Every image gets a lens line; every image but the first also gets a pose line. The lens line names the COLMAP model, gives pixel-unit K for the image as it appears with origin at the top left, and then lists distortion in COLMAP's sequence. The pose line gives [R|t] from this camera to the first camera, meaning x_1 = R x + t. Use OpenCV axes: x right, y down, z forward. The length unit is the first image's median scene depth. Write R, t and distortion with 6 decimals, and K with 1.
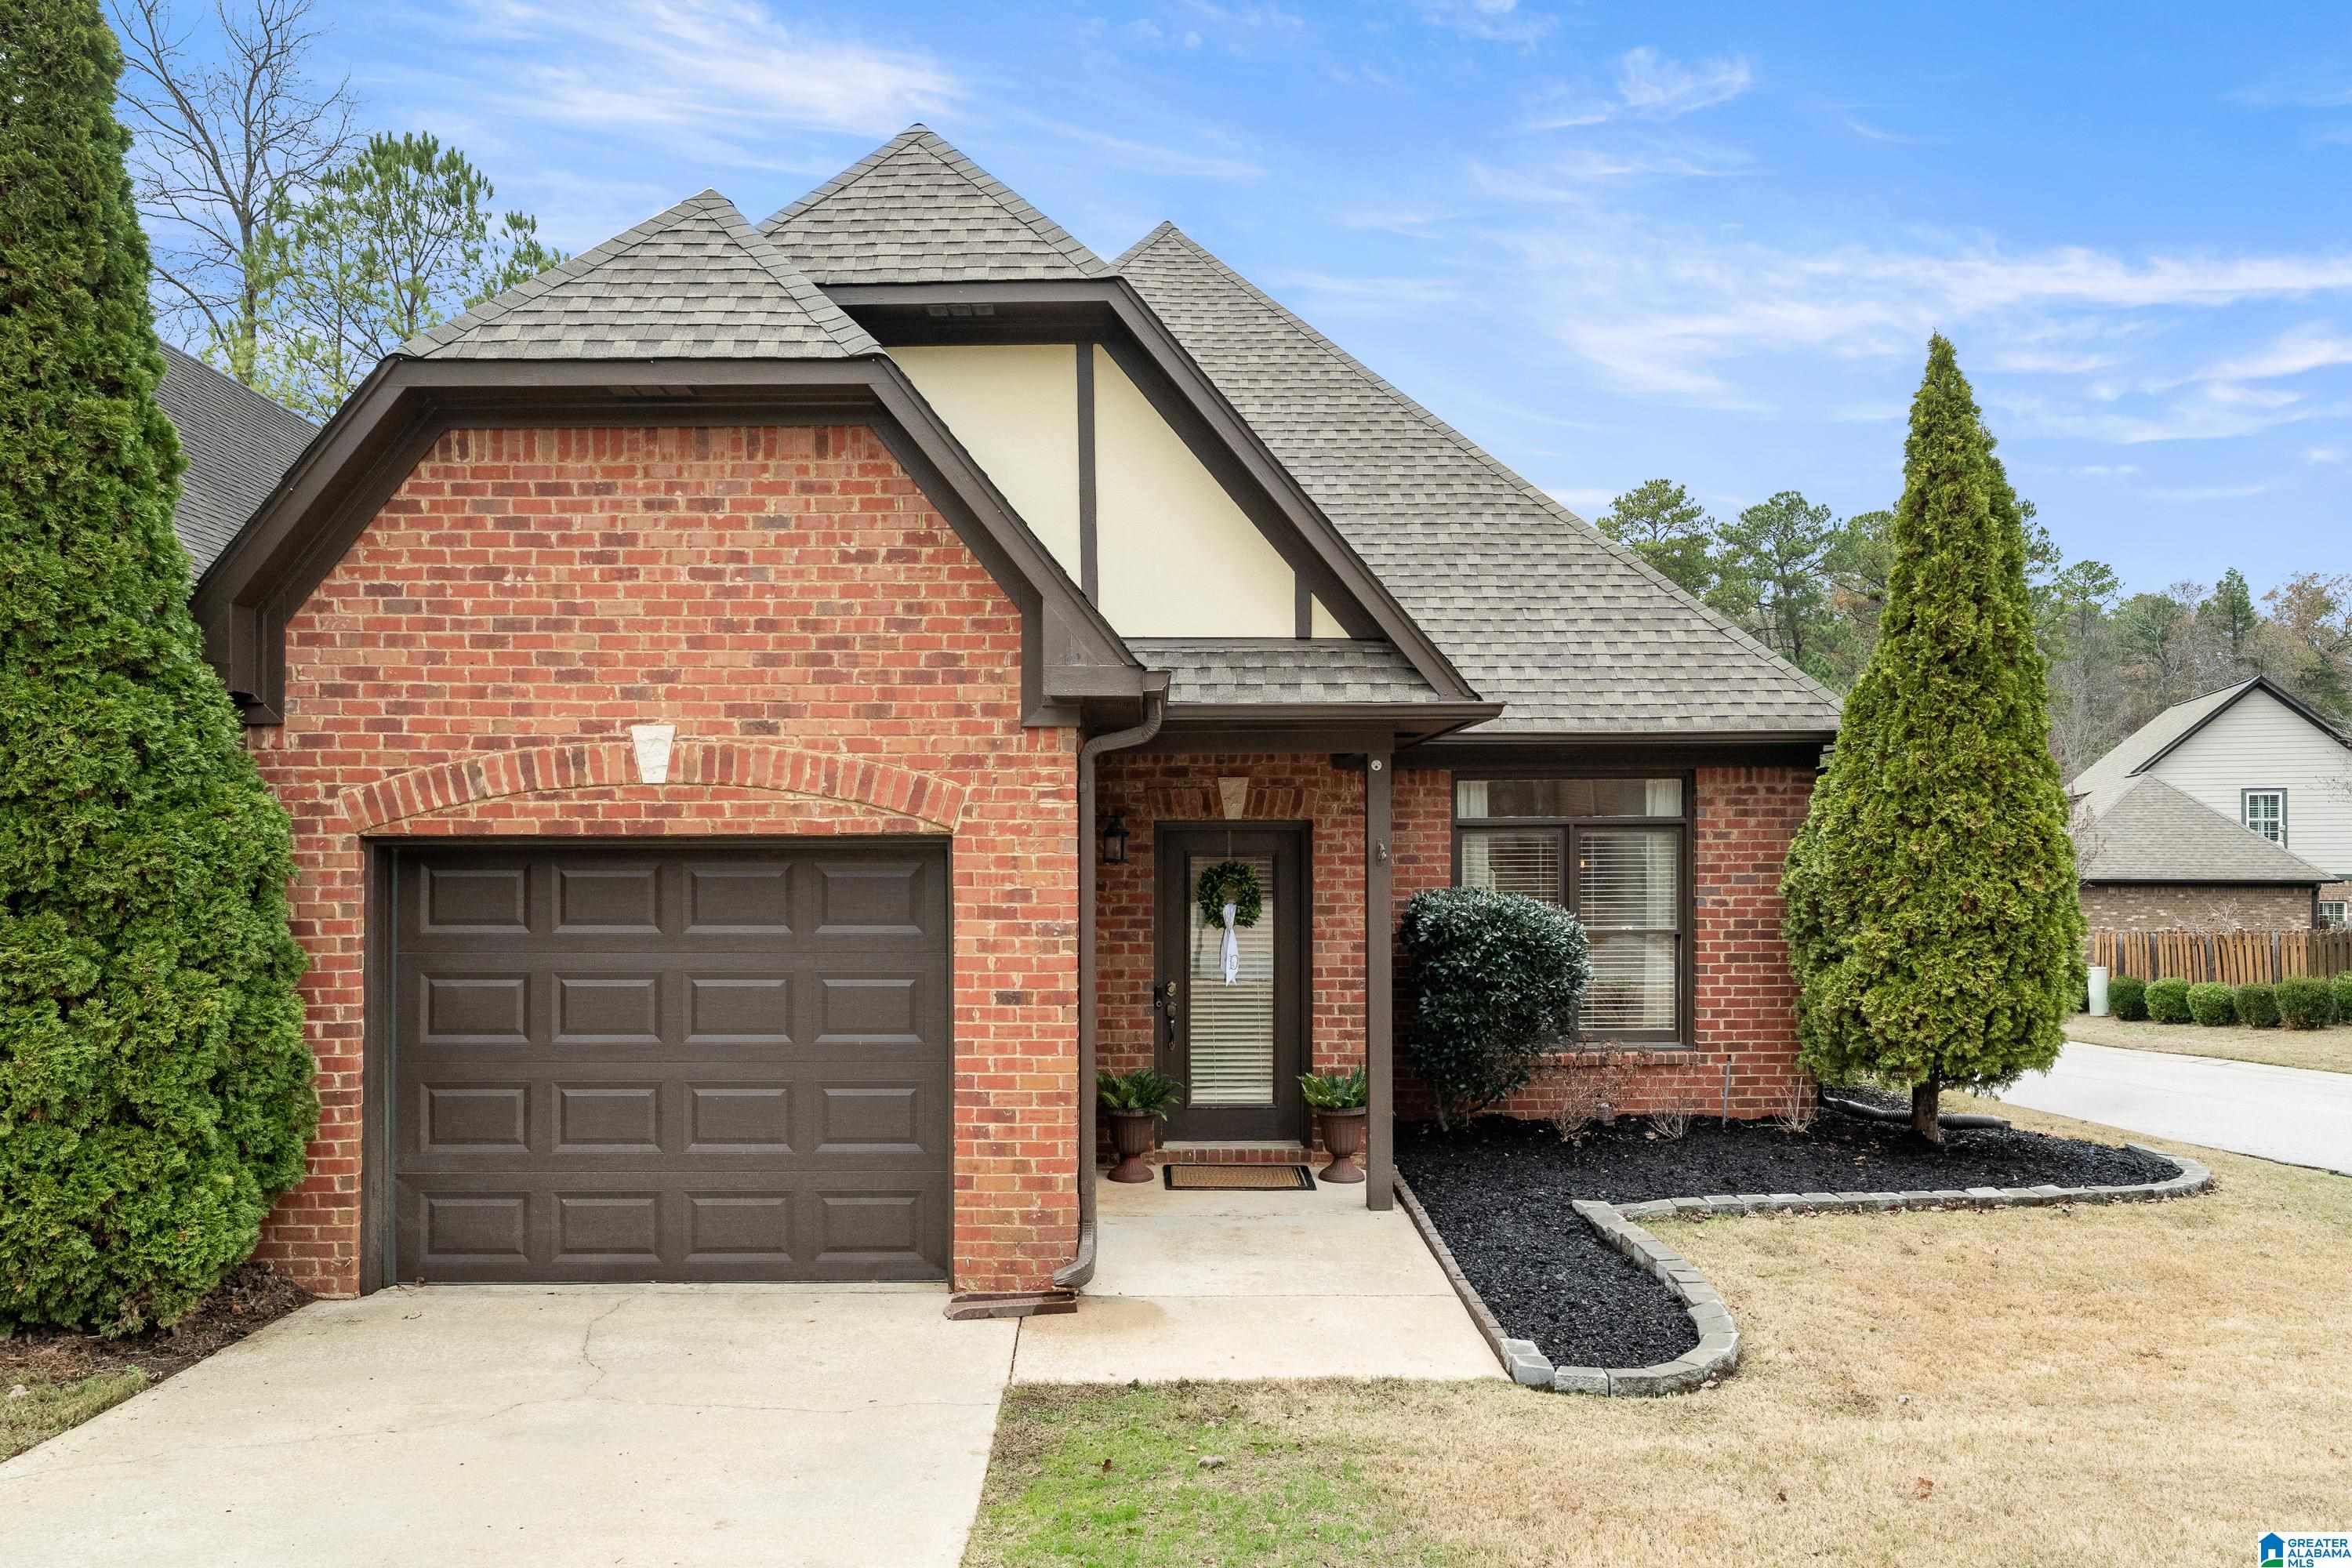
lens RADIAL K [[1630.6, 0, 1176.0], [0, 1630.6, 784.0], [0, 0, 1]] dist [0.000114, 0.001500]
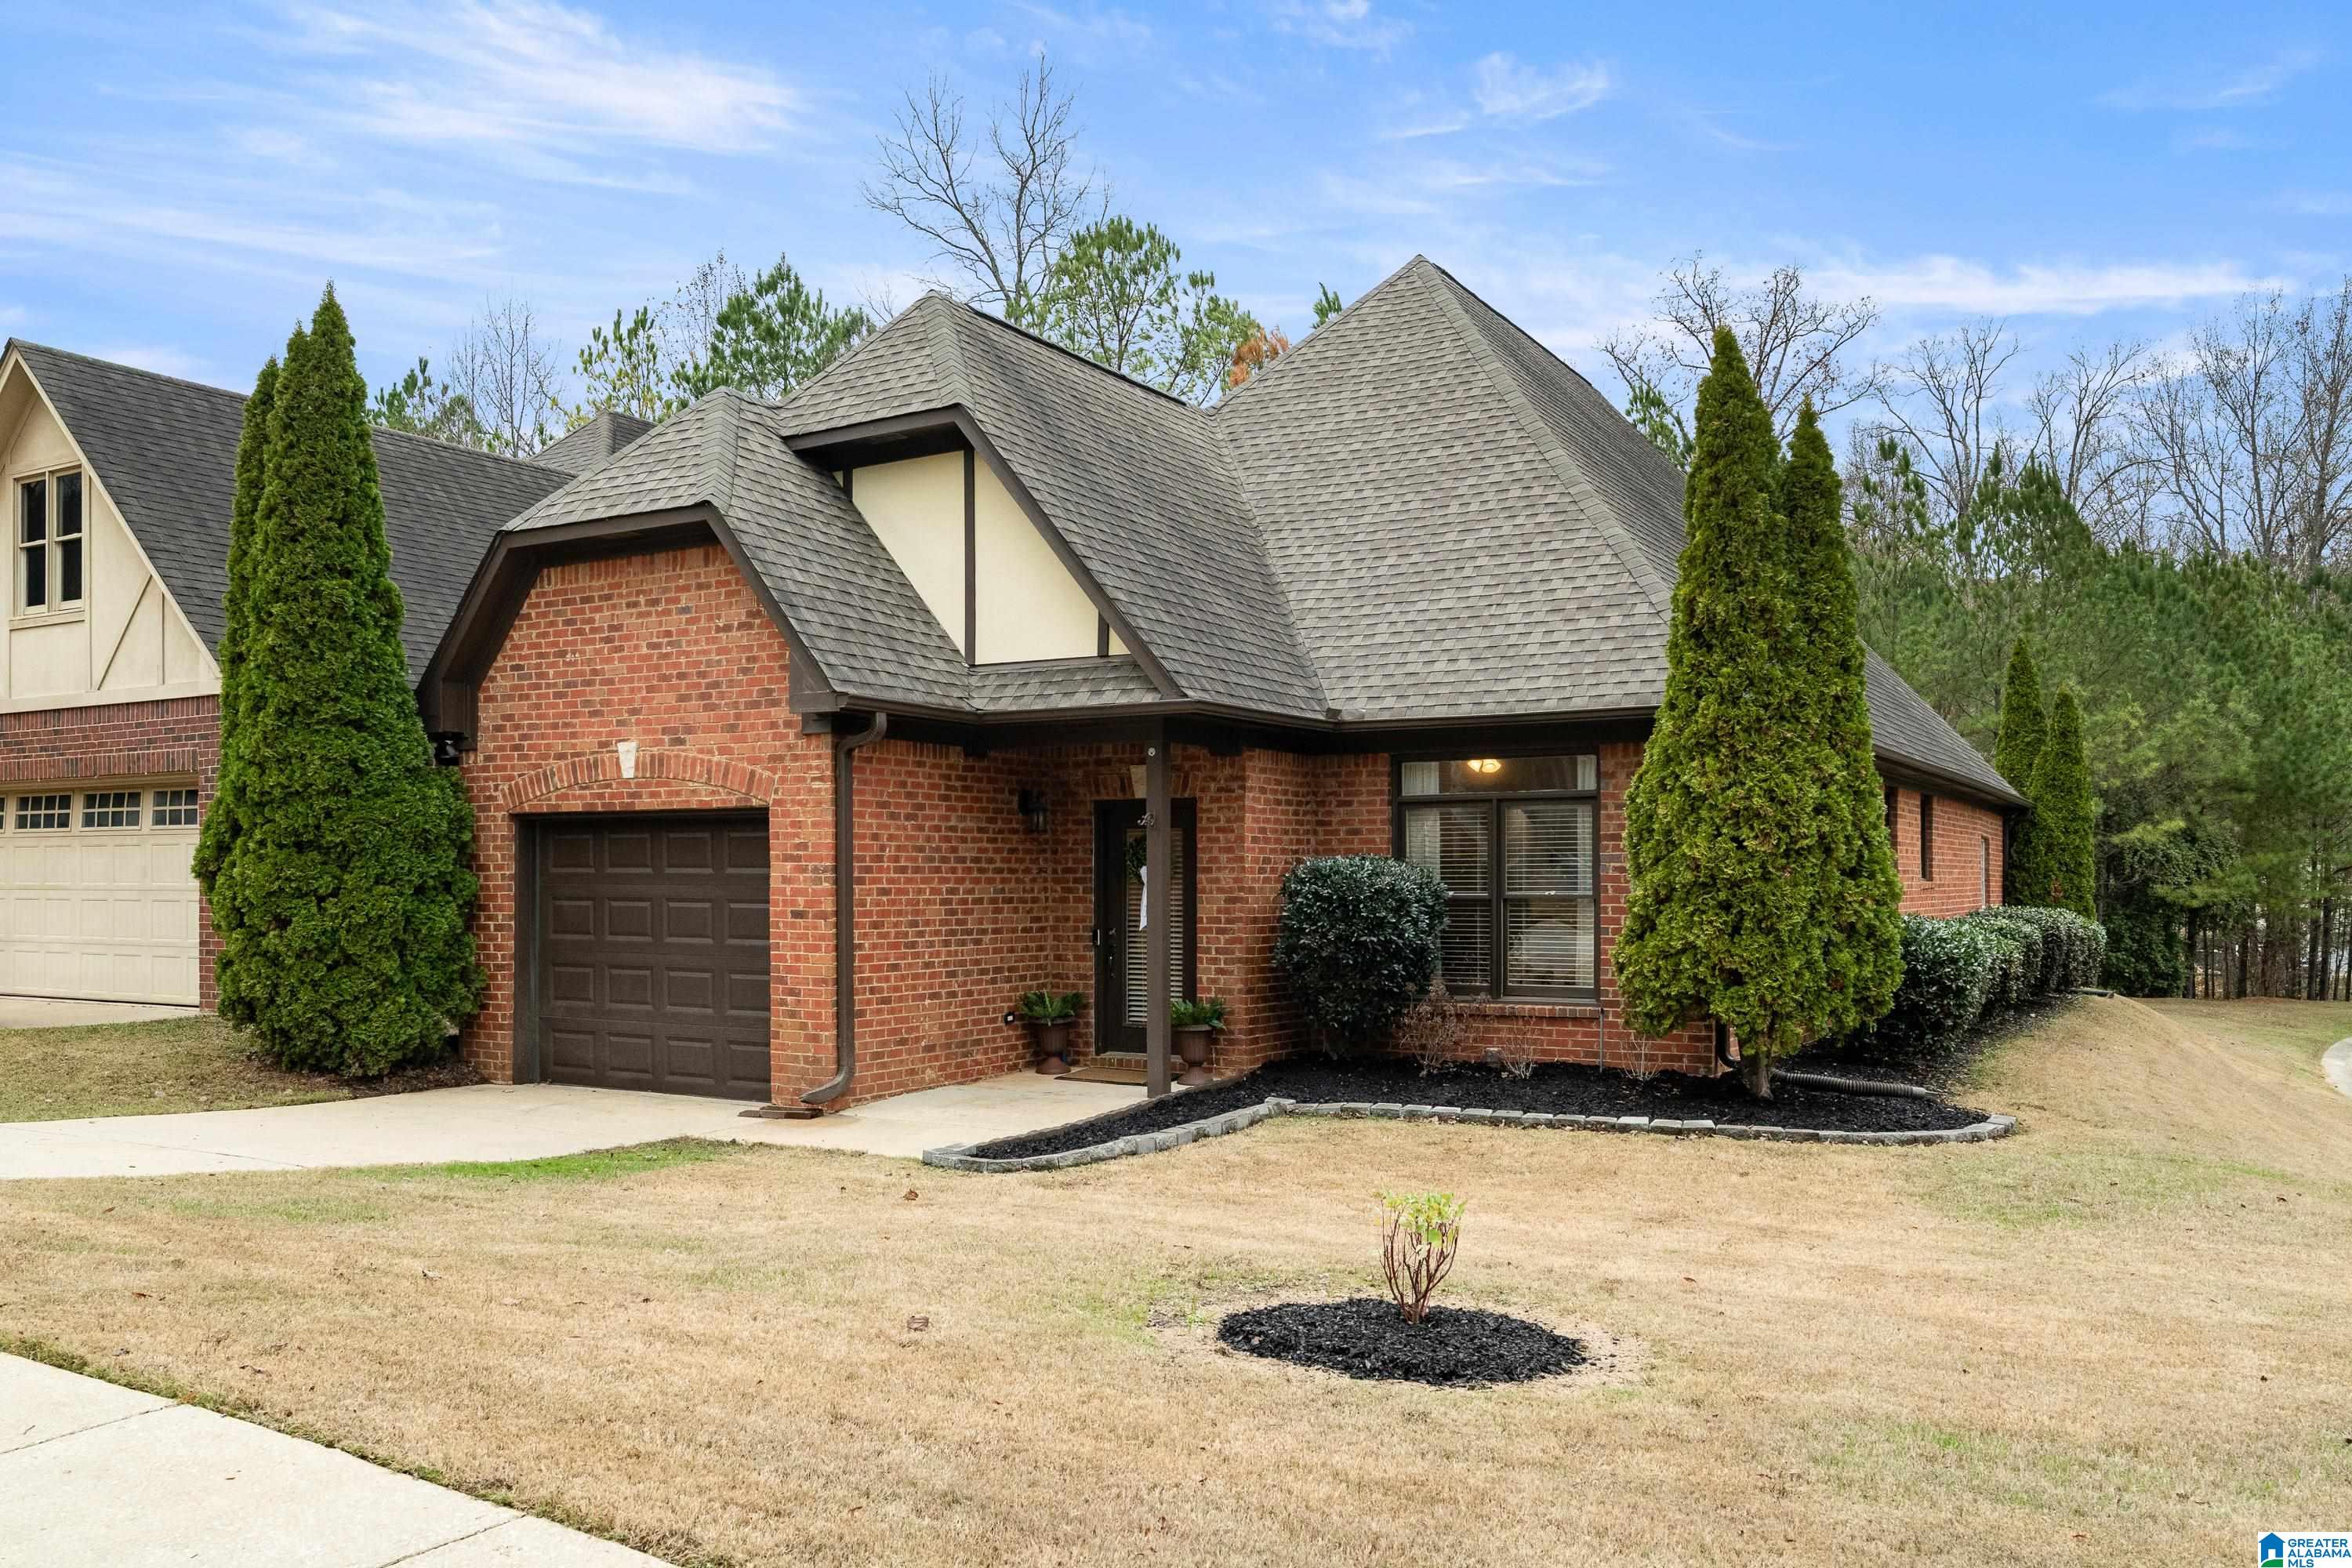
lens RADIAL K [[1791.3, 0, 1174.7], [0, 1791.3, 801.6], [0, 0, 1]] dist [0.004215, 0.001222]
pose [[0.857305, -0.018536, -0.514475, 1.046816], [0.021048, 0.999778, -0.000947, 0.035551], [0.514379, -0.010017, 0.857505, -0.240070]]
